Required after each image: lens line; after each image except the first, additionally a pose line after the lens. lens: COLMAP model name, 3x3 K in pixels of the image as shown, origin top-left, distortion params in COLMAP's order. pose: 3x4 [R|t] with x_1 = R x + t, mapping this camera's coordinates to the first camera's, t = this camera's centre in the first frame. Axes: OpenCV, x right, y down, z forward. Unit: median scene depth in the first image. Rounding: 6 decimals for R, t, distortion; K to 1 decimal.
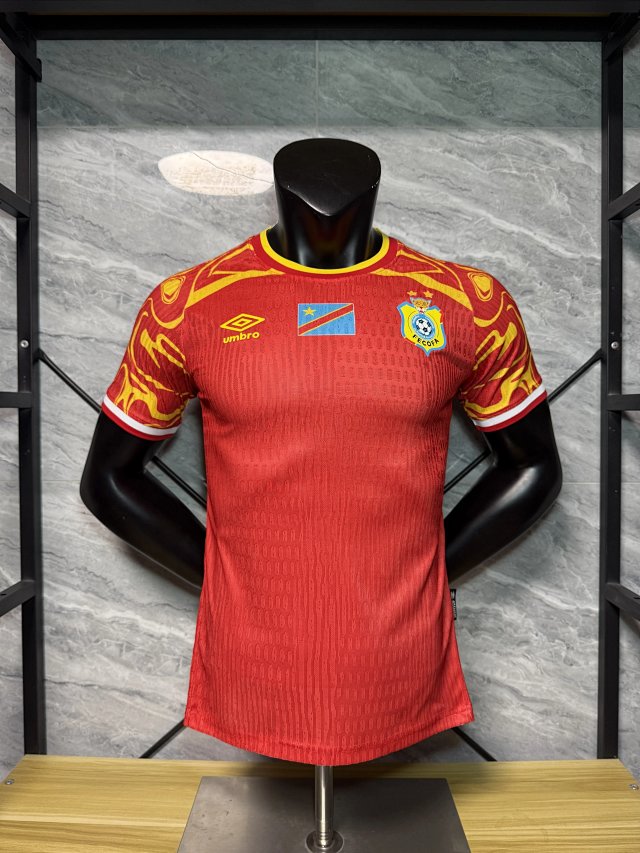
lens RADIAL K [[690.9, 0, 320.7], [0, 690.9, 424.3], [0, 0, 1]] dist [-0.006602, -0.012226]
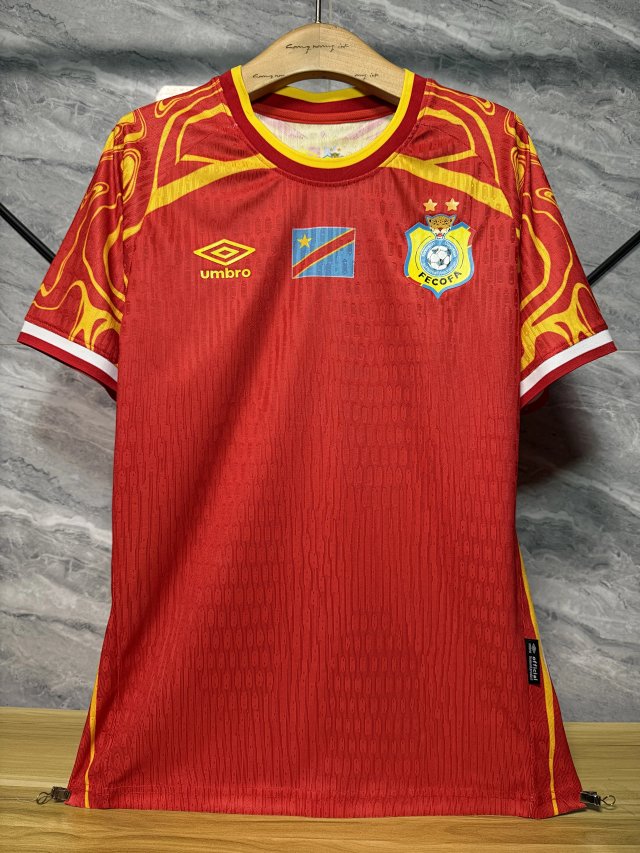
lens RADIAL K [[690.9, 0, 316.2], [0, 690.9, 427.2], [0, 0, 1]] dist [-0.006602, -0.012226]
pose [[0.999787, 0.009747, -0.018185, -0.002580], [-0.010310, 0.999463, -0.031110, 0.193231], [0.017872, 0.031291, 0.999351, 0.242283]]
